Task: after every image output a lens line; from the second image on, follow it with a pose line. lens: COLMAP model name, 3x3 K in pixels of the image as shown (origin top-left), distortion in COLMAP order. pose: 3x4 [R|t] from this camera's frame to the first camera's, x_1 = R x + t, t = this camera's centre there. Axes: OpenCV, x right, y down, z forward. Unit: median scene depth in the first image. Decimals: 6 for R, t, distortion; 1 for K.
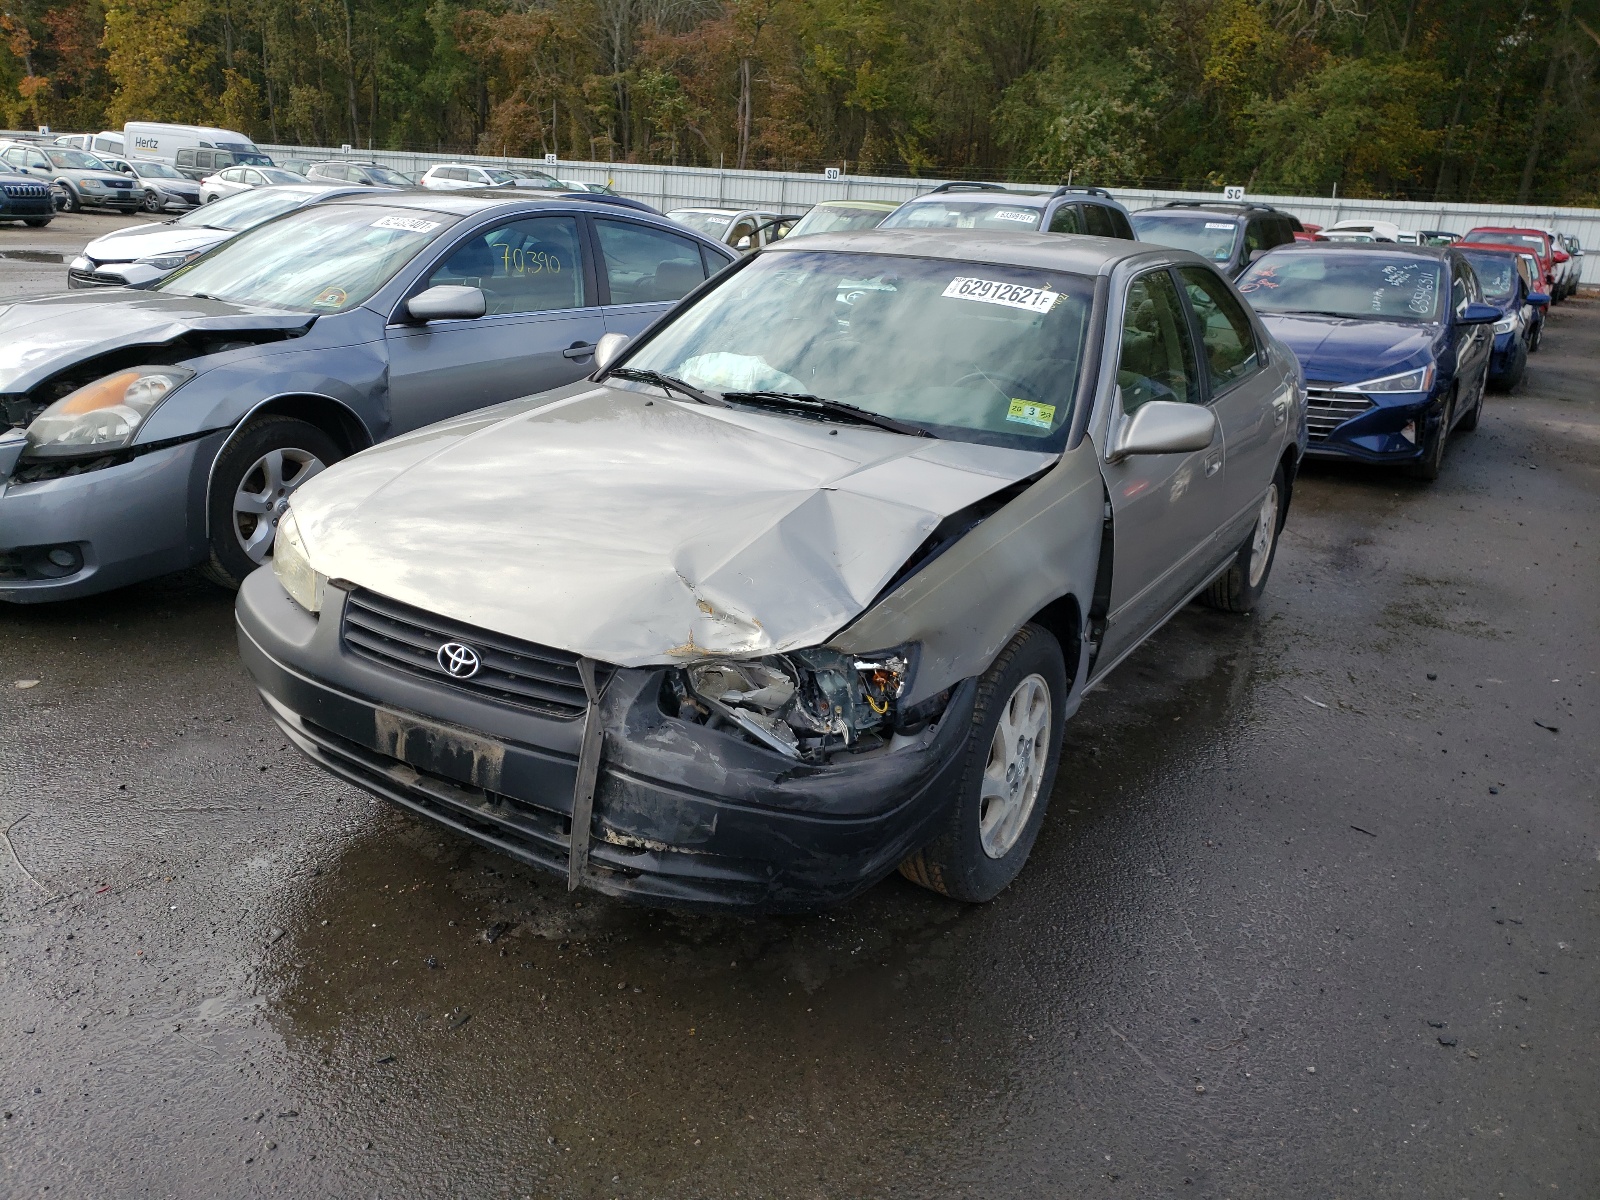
lens RADIAL K [[1120.9, 0, 800.0], [0, 1120.9, 600.0], [0, 0, 1]] dist [0.019964, 0.001708]
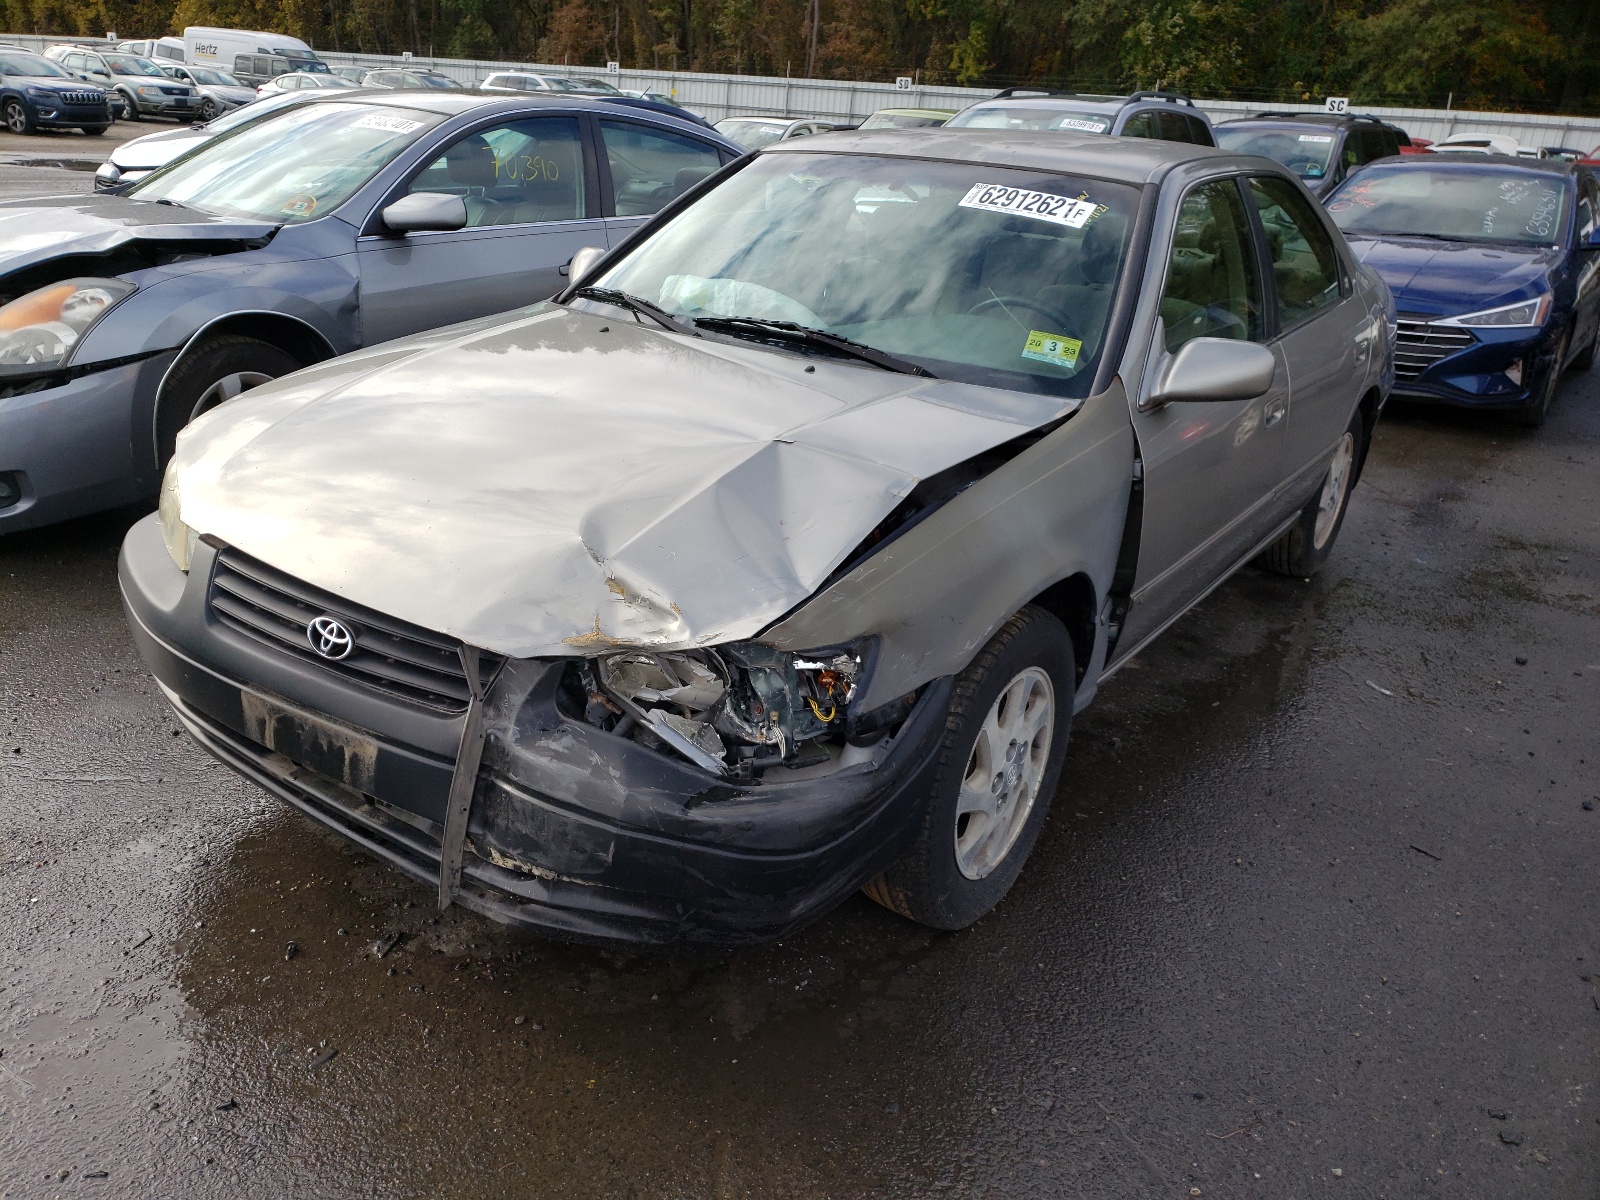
lens RADIAL K [[1086.9, 0, 803.5], [0, 1086.9, 607.5], [0, 0, 1]] dist [0.009160, 0.016622]
pose [[0.997359, 0.031938, -0.065236, 0.071237], [-0.026616, 0.996368, 0.080890, -0.031188], [0.067583, -0.078940, 0.994586, 0.145521]]
